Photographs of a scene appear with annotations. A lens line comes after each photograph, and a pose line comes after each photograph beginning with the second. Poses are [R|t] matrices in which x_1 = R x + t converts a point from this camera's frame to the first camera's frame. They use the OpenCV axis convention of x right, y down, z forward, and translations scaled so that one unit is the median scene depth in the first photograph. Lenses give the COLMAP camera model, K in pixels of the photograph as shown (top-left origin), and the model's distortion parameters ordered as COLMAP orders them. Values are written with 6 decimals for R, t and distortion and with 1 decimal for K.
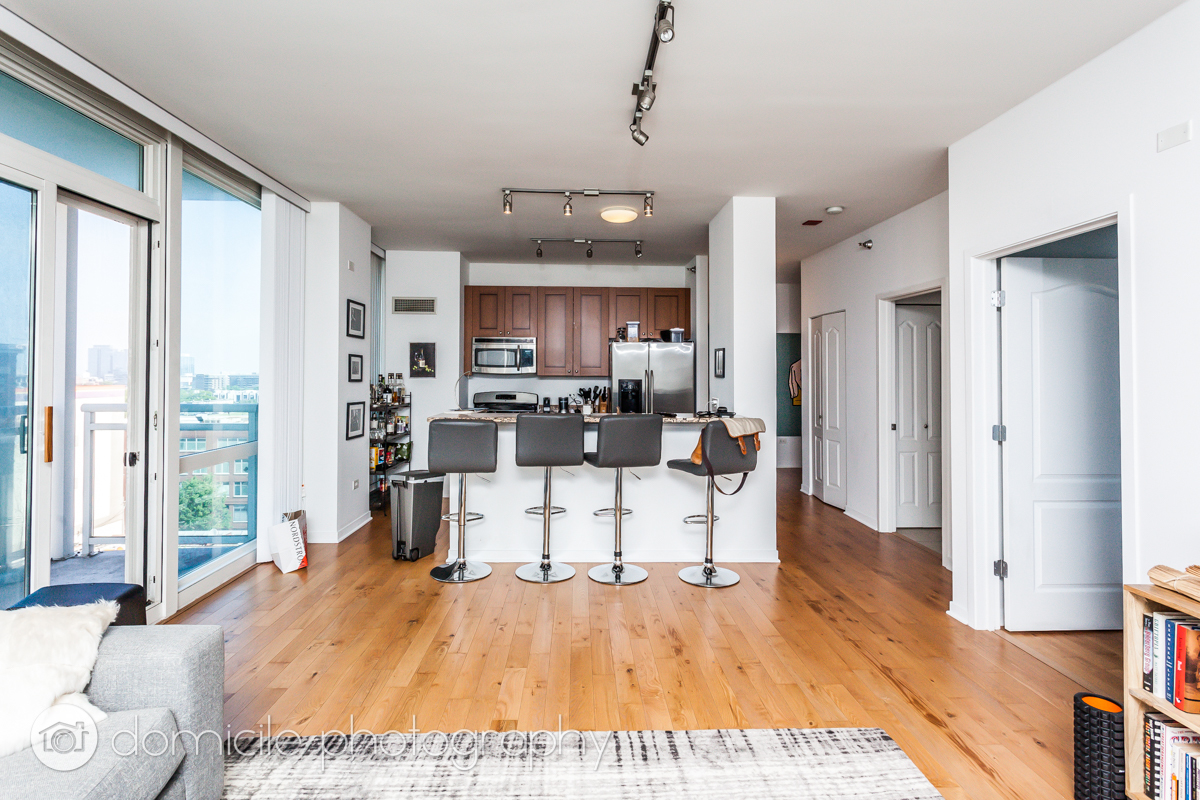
lens RADIAL K [[581.4, 0, 600.8], [0, 581.4, 369.8], [0, 0, 1]] dist [0.000850, 0.001478]
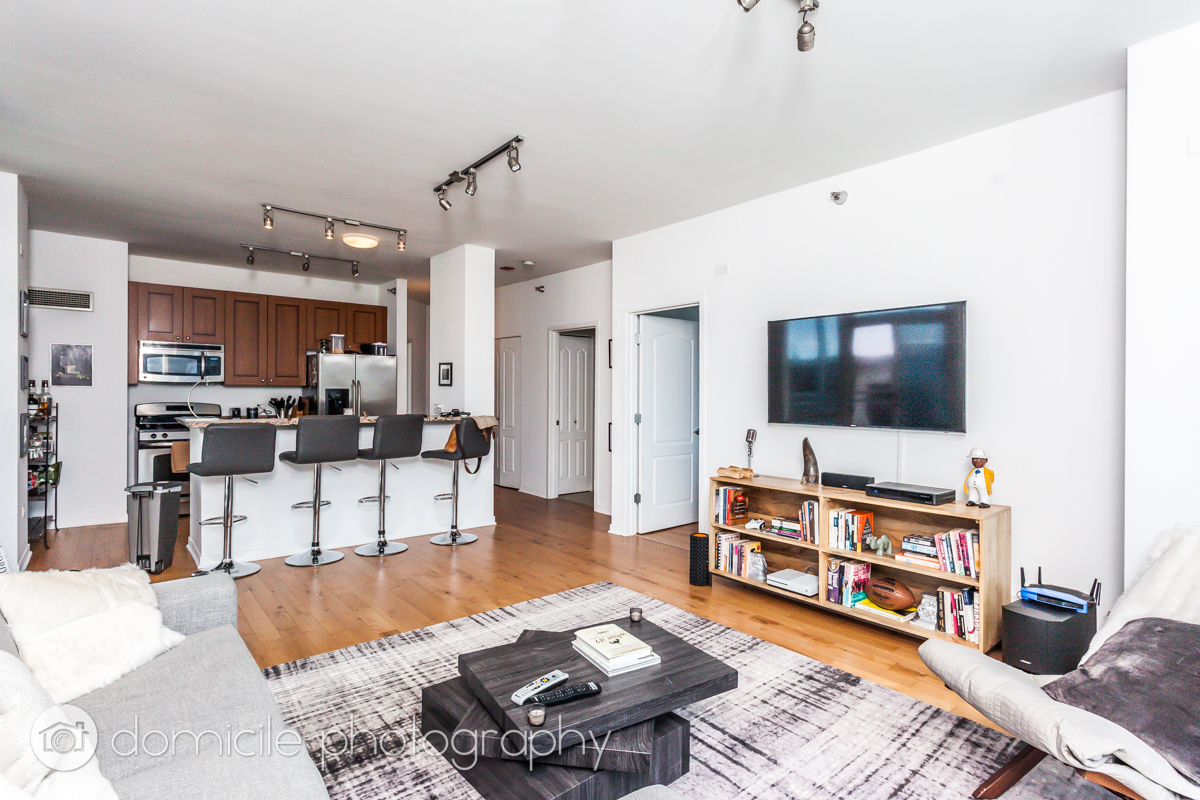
lens RADIAL K [[578.4, 0, 598.7], [0, 578.4, 405.0], [0, 0, 1]] dist [-0.002146, 0.000345]
pose [[0.794103, -0.013609, 0.607631, -0.325070], [-0.008023, 0.999427, 0.032869, 0.011445], [-0.607731, -0.030976, 0.793539, -0.201424]]
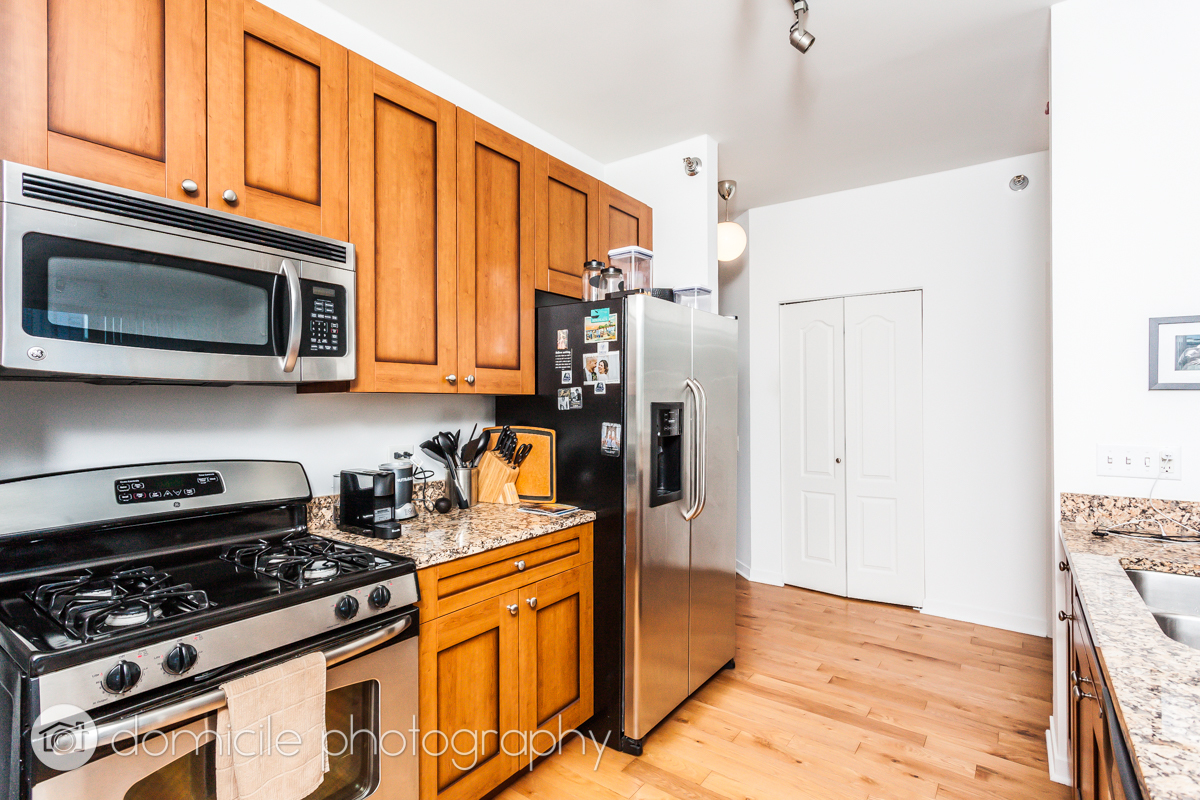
lens RADIAL K [[578.4, 0, 598.7], [0, 578.4, 405.0], [0, 0, 1]] dist [-0.002146, 0.000345]
pose [[0.621846, -0.008653, 0.783092, -0.396893], [0.000290, 0.999941, 0.010819, 0.020923], [-0.783140, -0.006501, 0.621812, 1.226162]]
